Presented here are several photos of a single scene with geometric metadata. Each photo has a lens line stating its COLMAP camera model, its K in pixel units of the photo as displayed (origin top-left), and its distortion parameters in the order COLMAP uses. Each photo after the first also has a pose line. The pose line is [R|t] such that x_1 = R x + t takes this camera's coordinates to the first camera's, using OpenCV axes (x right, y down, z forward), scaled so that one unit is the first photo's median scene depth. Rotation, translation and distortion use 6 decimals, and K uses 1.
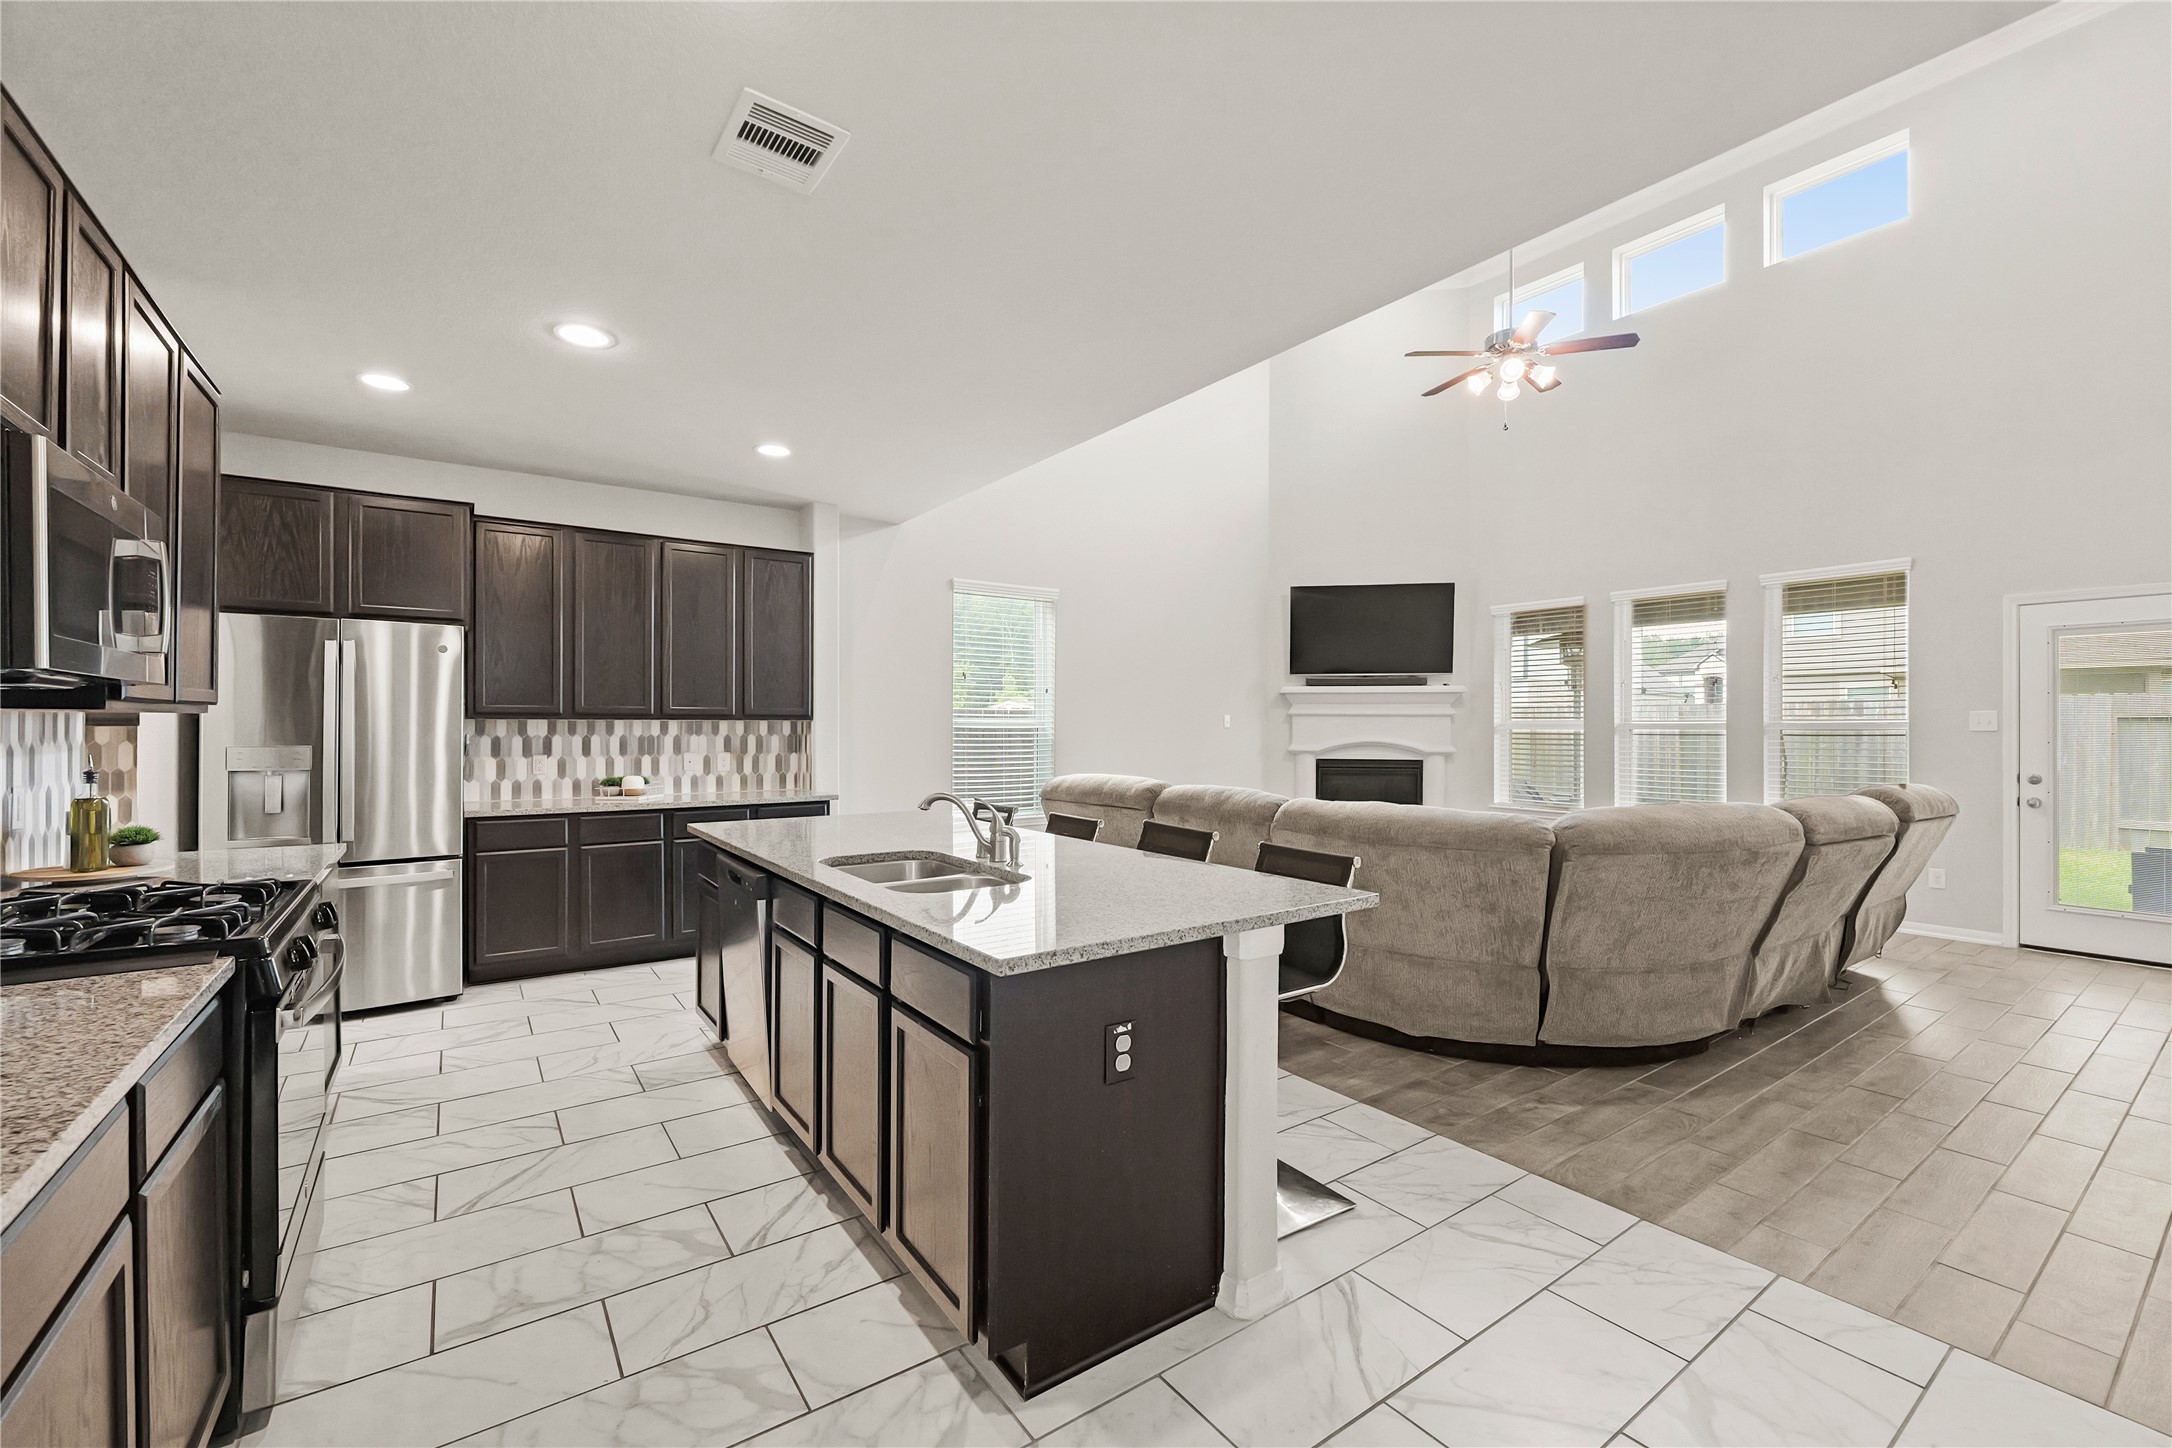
lens RADIAL K [[893.2, 0, 1090.2], [0, 893.2, 712.3], [0, 0, 1]] dist [-0.002967, -0.000075]
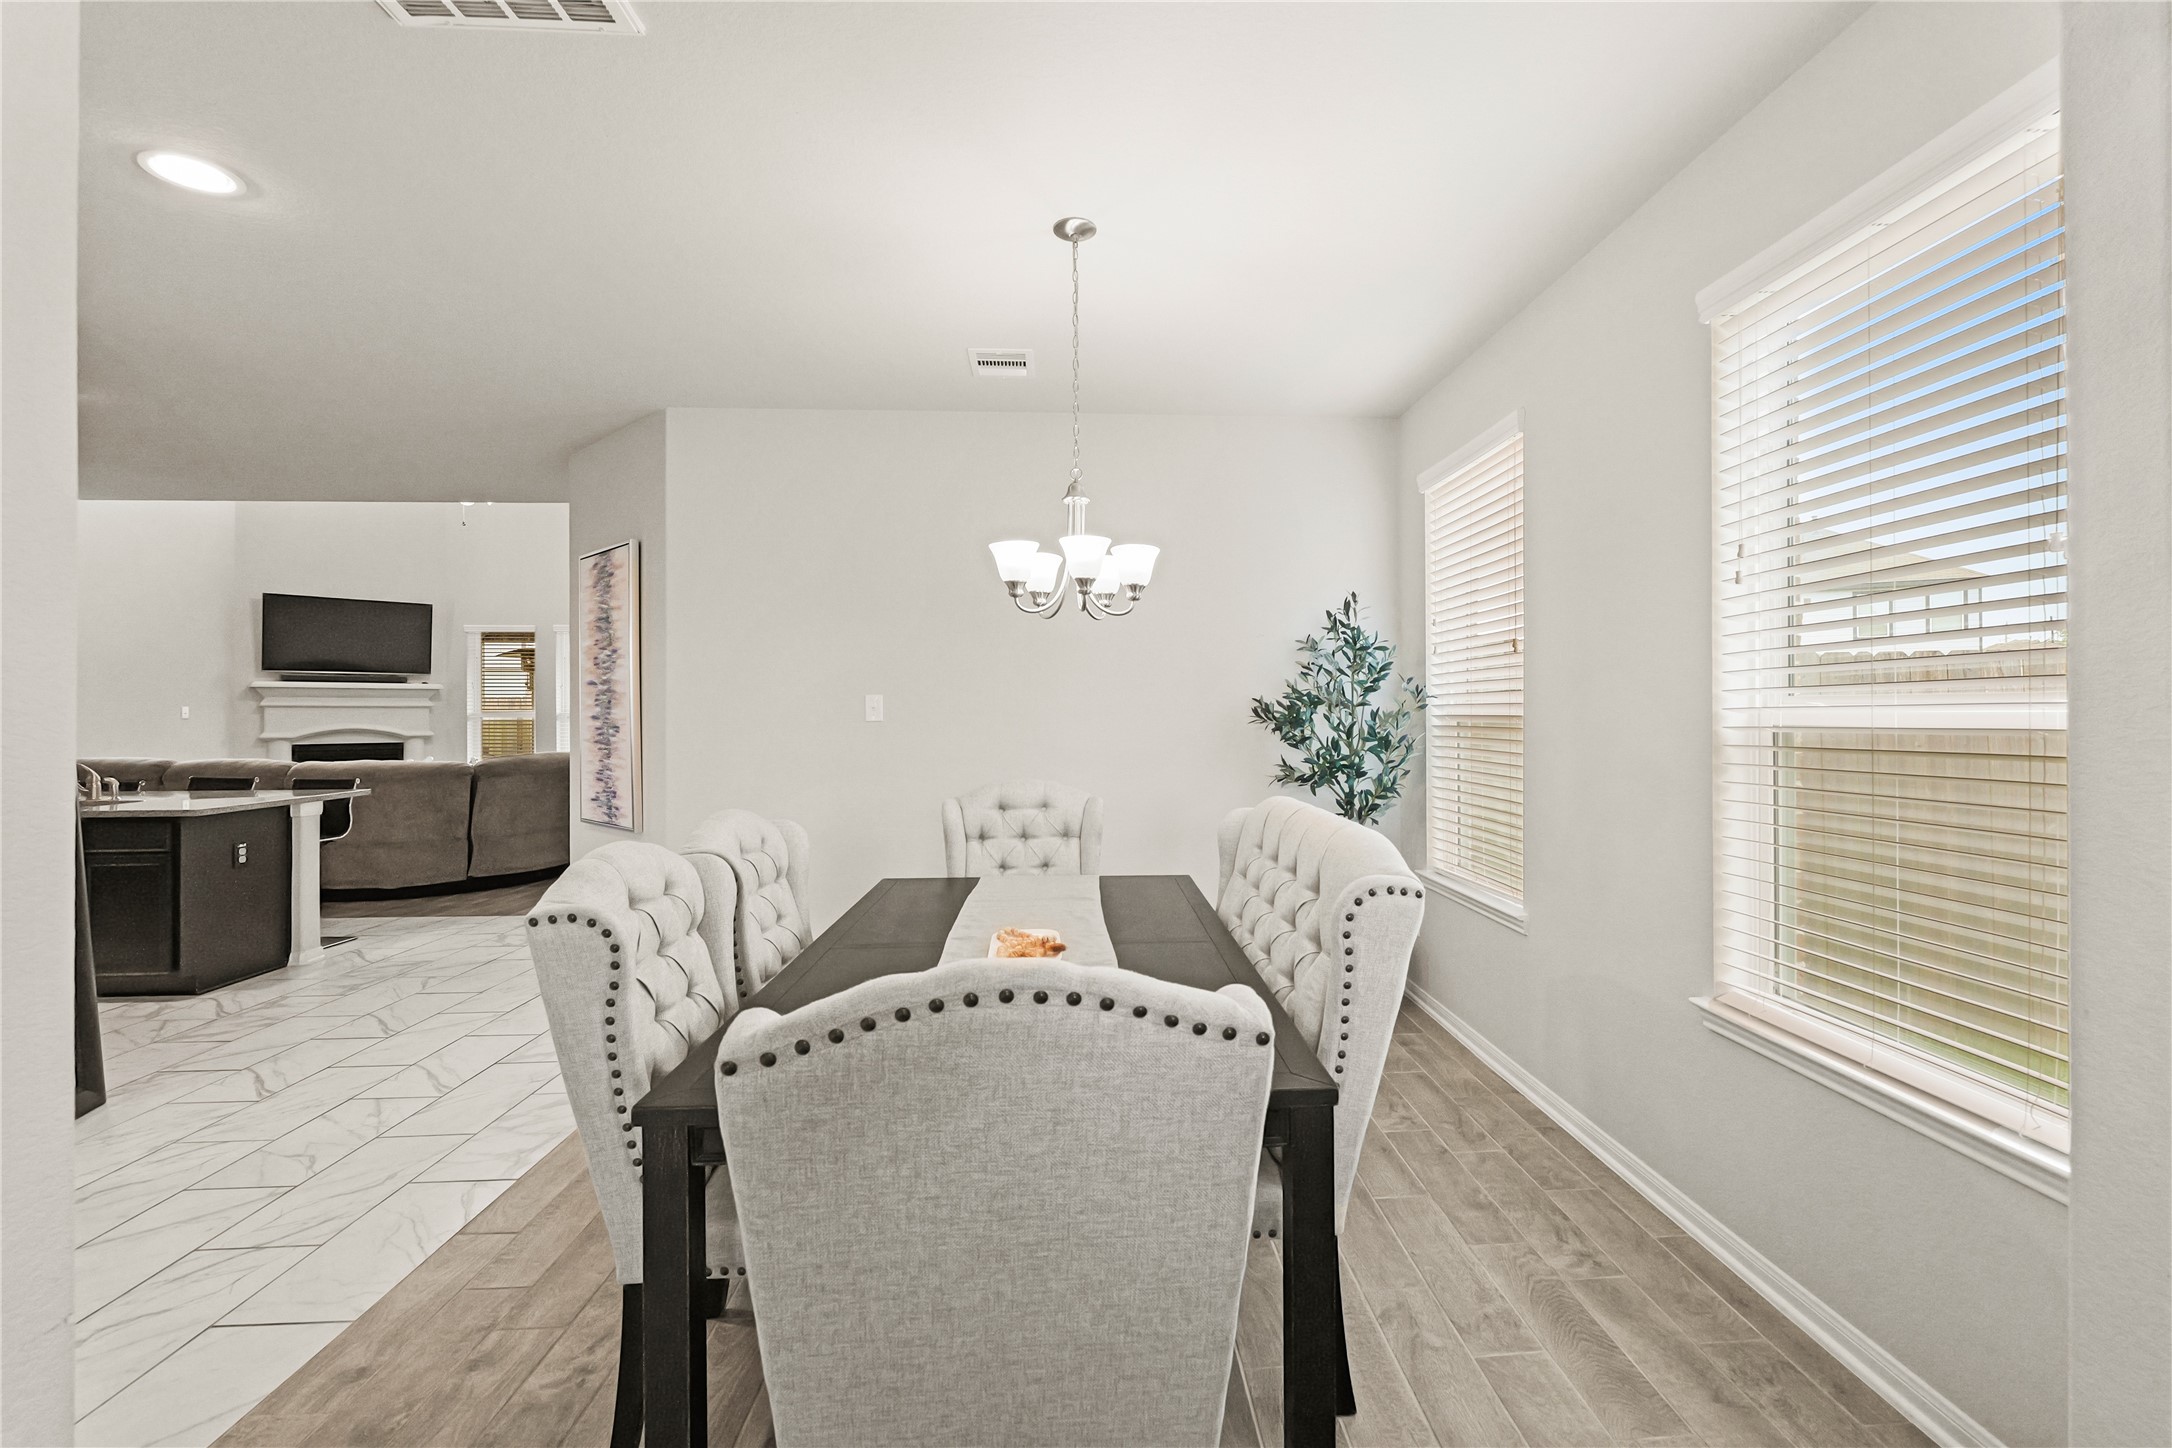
lens RADIAL K [[914.6, 0, 1127.6], [0, 914.6, 711.5], [0, 0, 1]] dist [-0.001063, -0.000119]
pose [[0.523900, -0.005431, 0.851762, -0.194574], [-0.007294, 0.999914, 0.010863, -0.012012], [-0.851748, -0.011904, 0.523816, -0.557720]]
